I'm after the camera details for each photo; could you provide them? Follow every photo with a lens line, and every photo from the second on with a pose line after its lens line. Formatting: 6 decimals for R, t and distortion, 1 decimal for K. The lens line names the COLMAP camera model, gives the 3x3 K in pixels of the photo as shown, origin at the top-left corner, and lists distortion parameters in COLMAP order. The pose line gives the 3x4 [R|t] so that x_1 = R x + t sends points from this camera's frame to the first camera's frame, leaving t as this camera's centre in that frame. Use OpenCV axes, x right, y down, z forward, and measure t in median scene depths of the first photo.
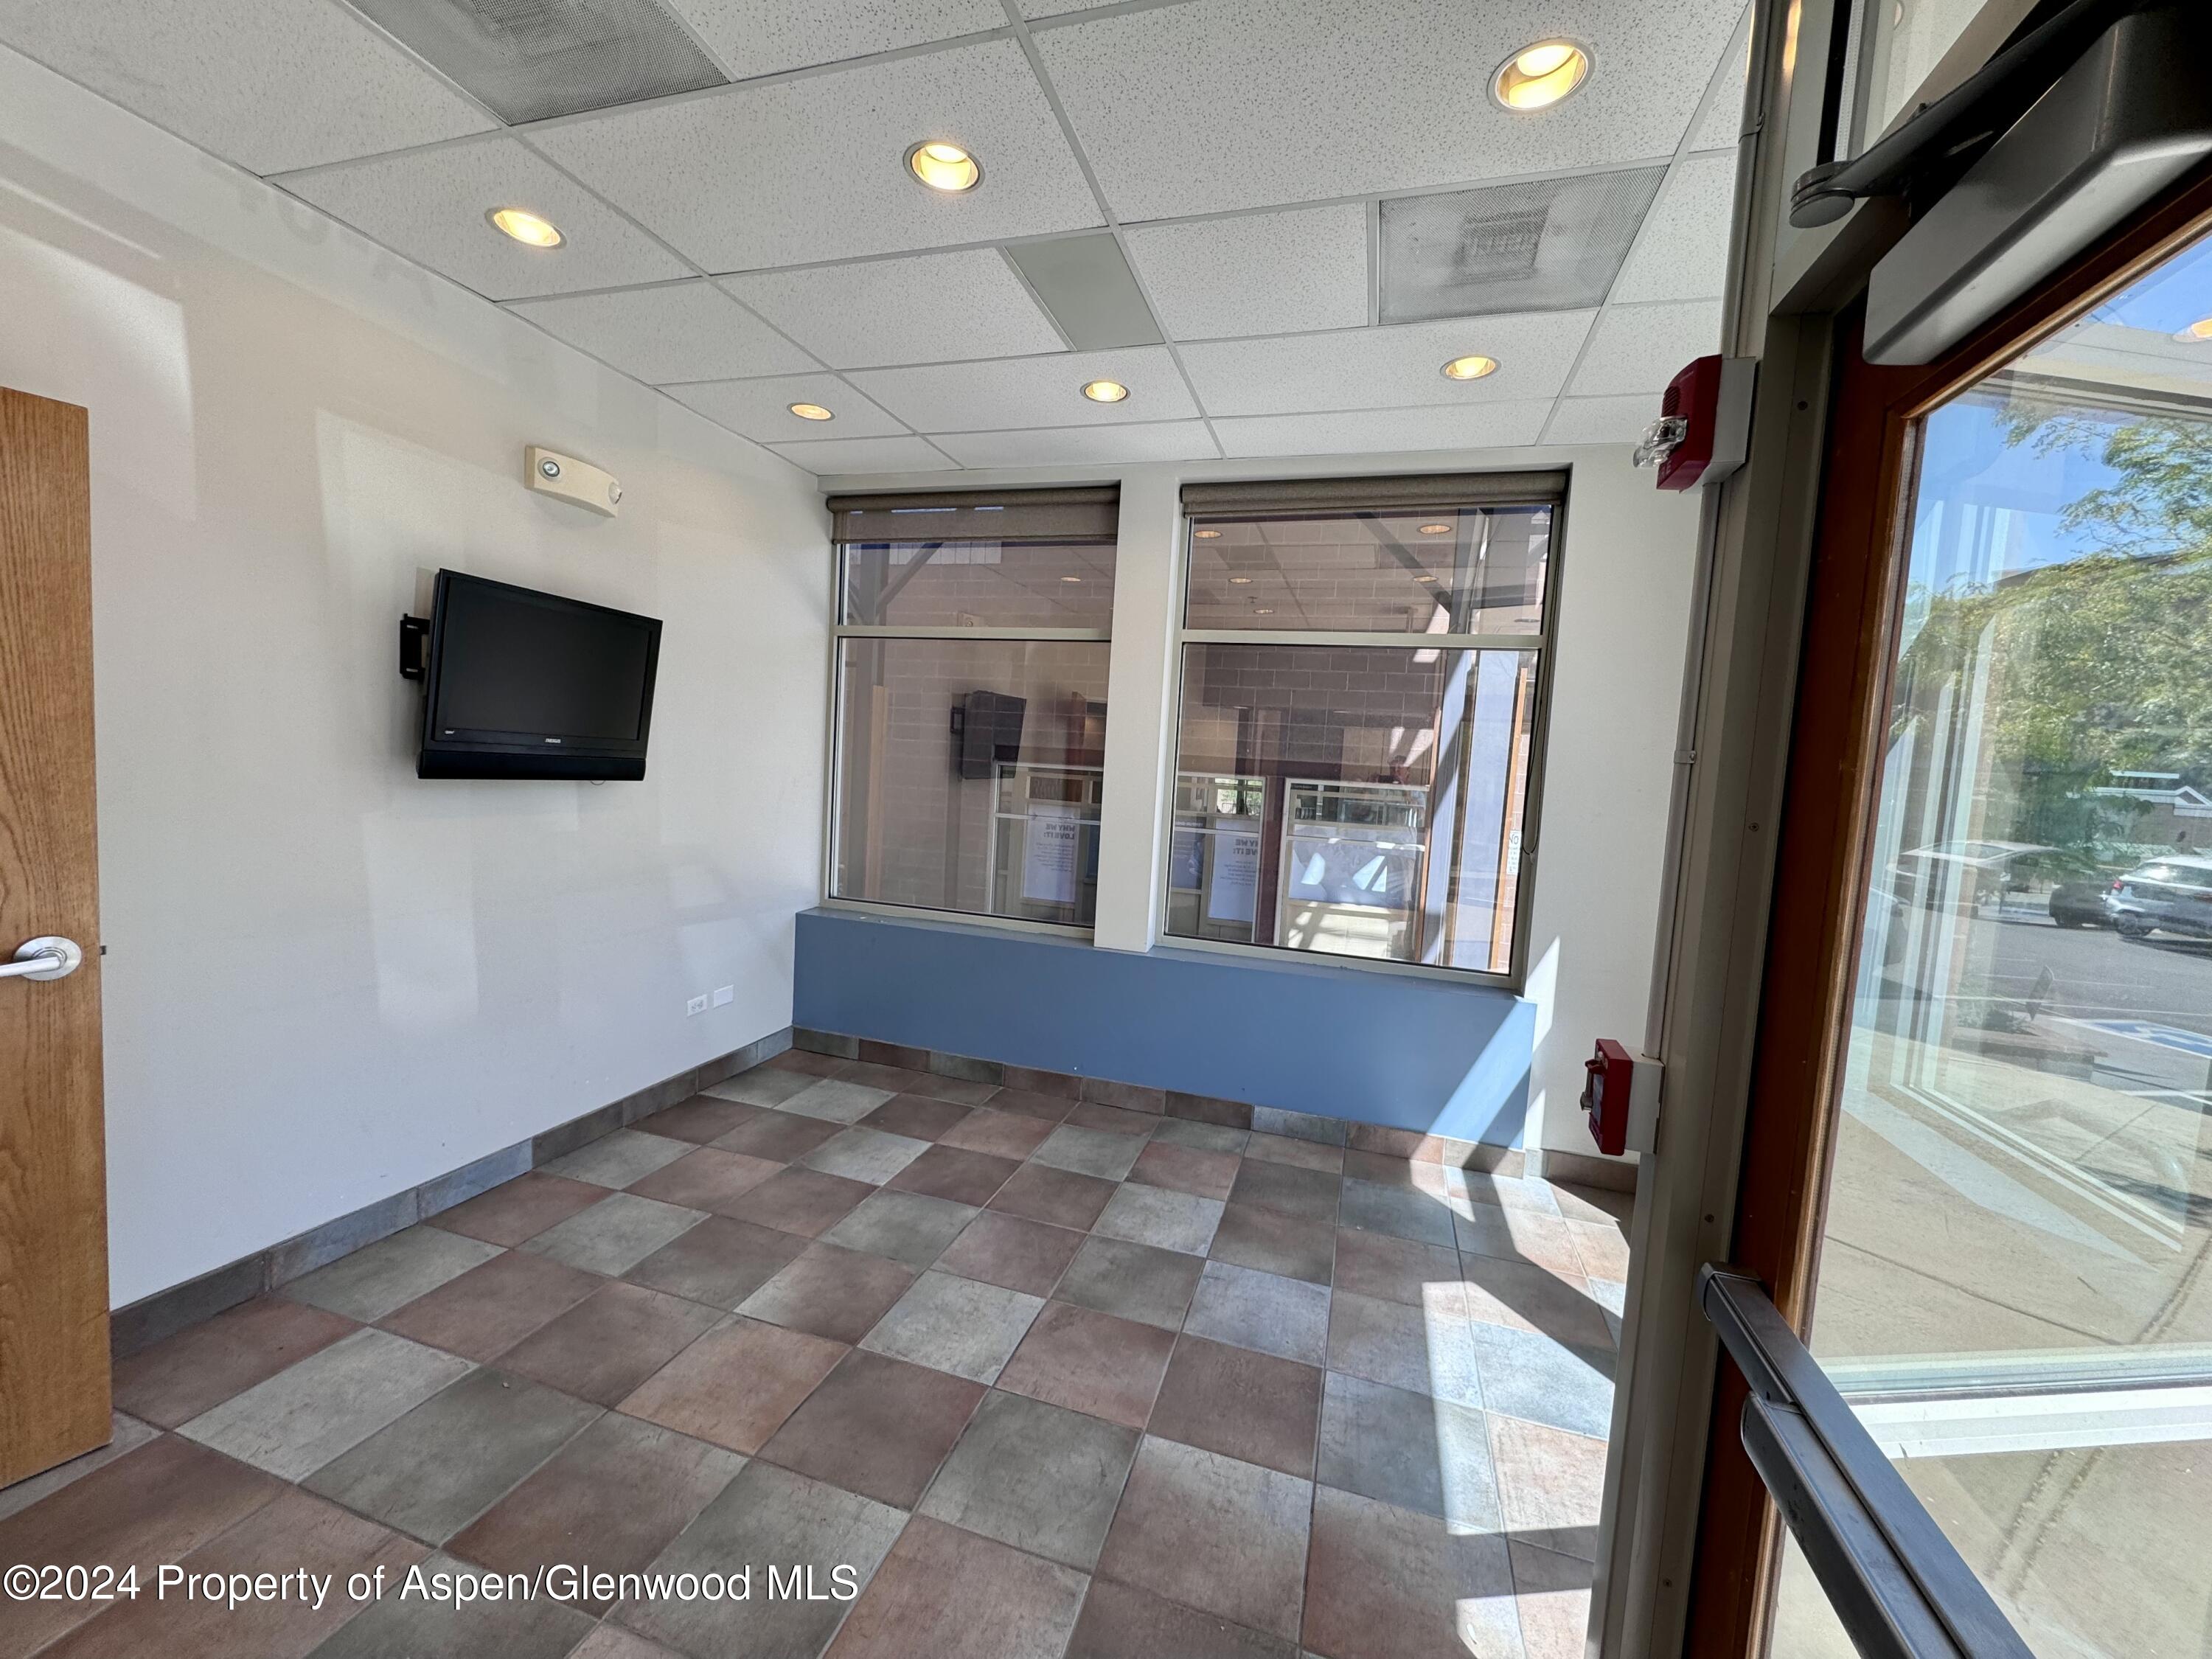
lens RADIAL K [[880.4, 0, 1107.1], [0, 880.4, 826.9], [0, 0, 1]] dist [-0.002356, 0.000424]
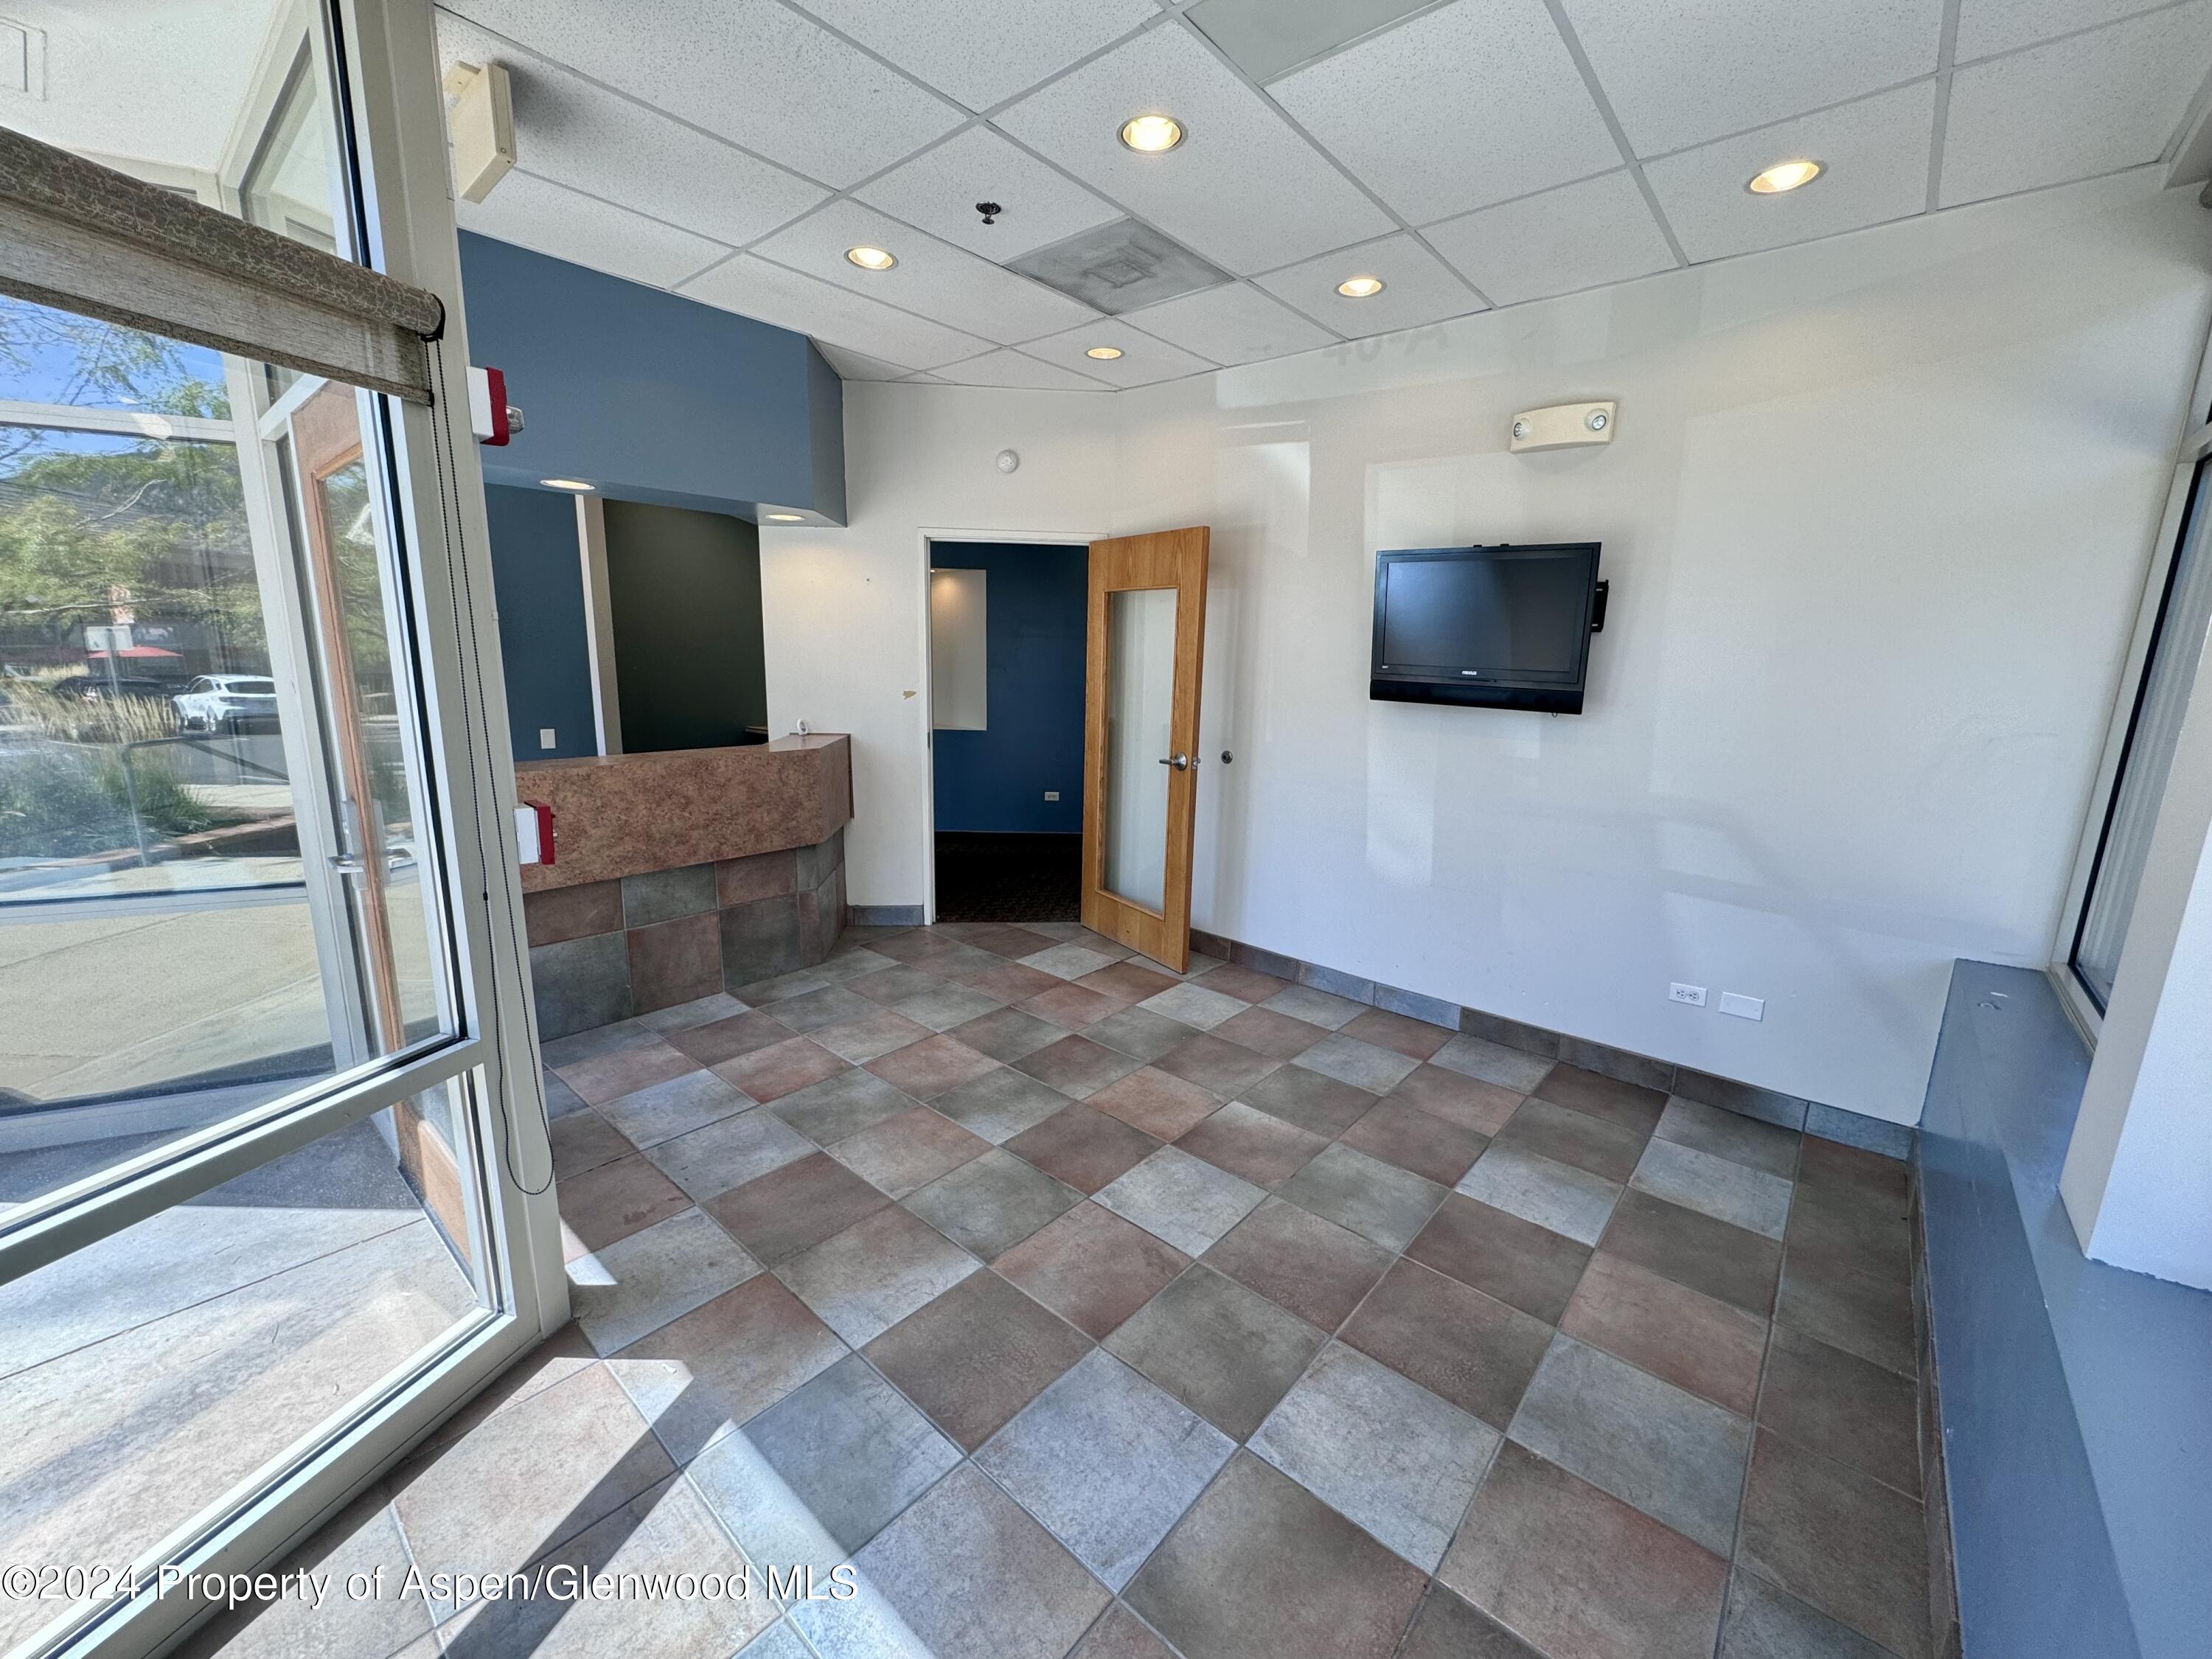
lens RADIAL K [[880.4, 0, 1104.8], [0, 880.4, 824.5], [0, 0, 1]] dist [-0.002356, 0.000424]
pose [[-0.403322, 0.111078, -0.908291, 0.589947], [-0.118154, 0.977974, 0.172065, -0.039382], [0.907398, 0.176715, -0.381314, 0.930244]]
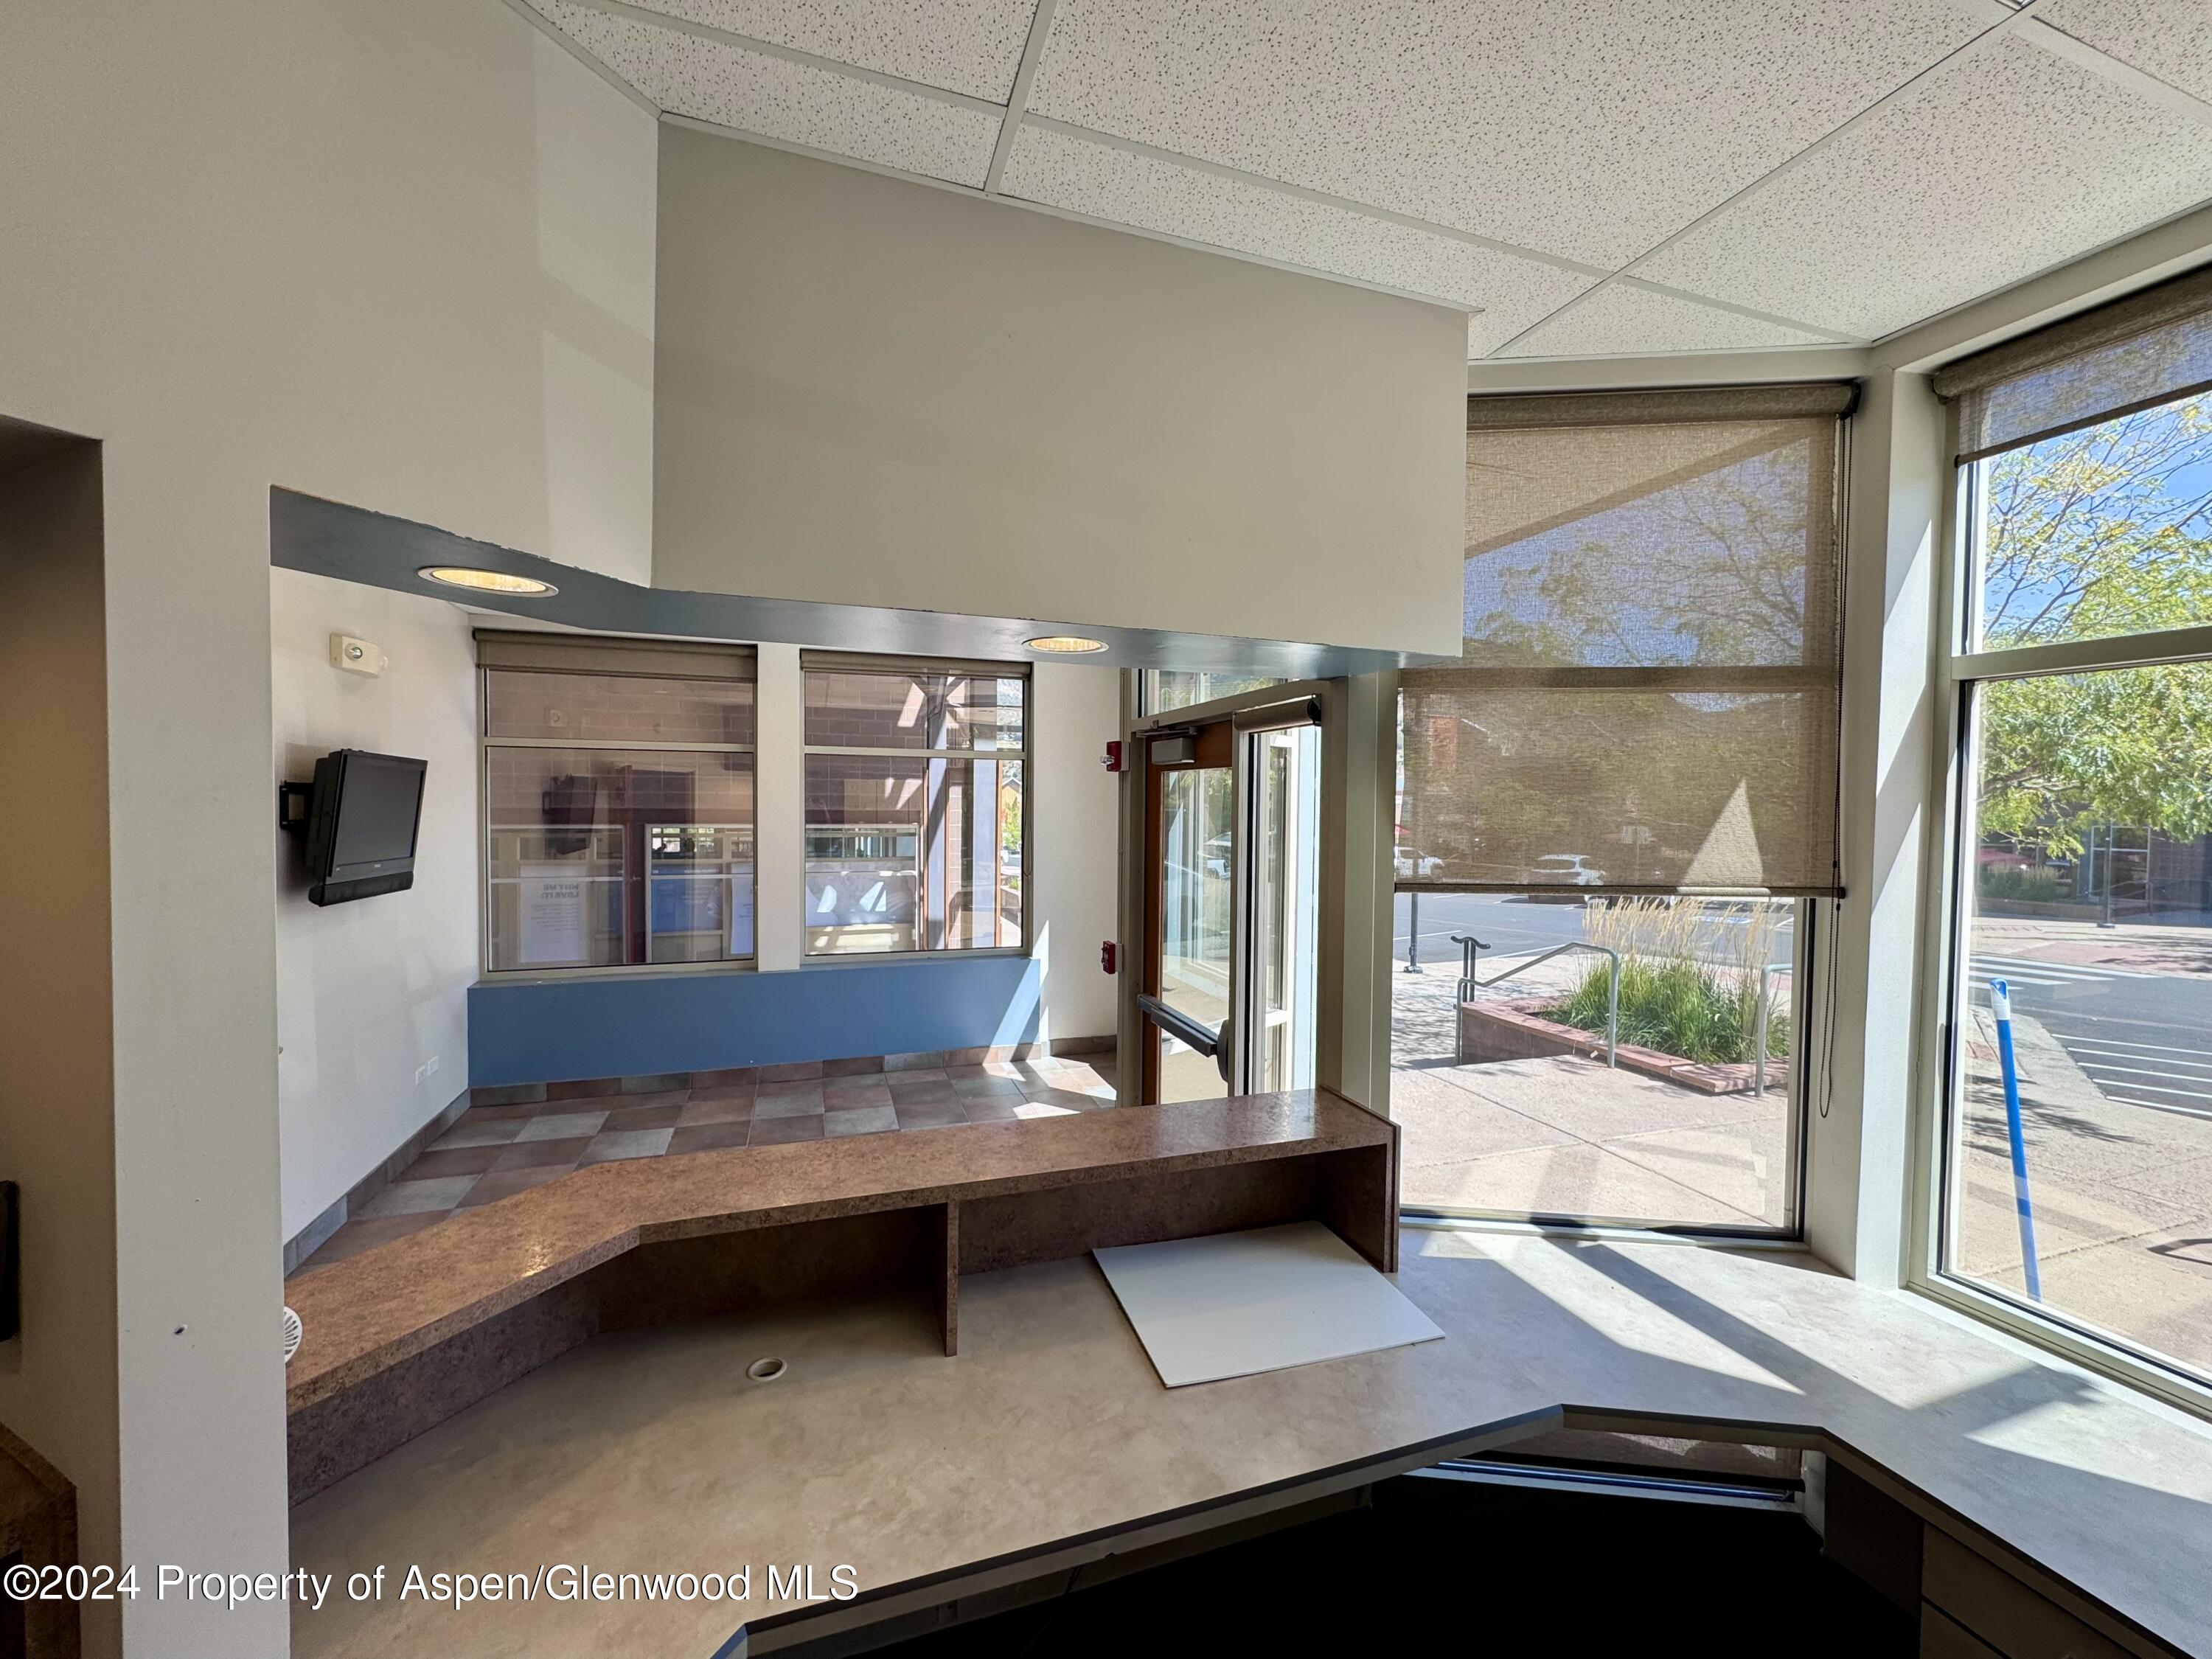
lens RADIAL K [[880.4, 0, 1106.1], [0, 880.4, 829.8], [0, 0, 1]] dist [-0.002356, 0.000424]
pose [[0.810155, -0.068965, 0.582144, -0.455655], [0.081683, 0.996649, 0.004395, -0.061539], [-0.580497, 0.043991, 0.813073, -0.580593]]
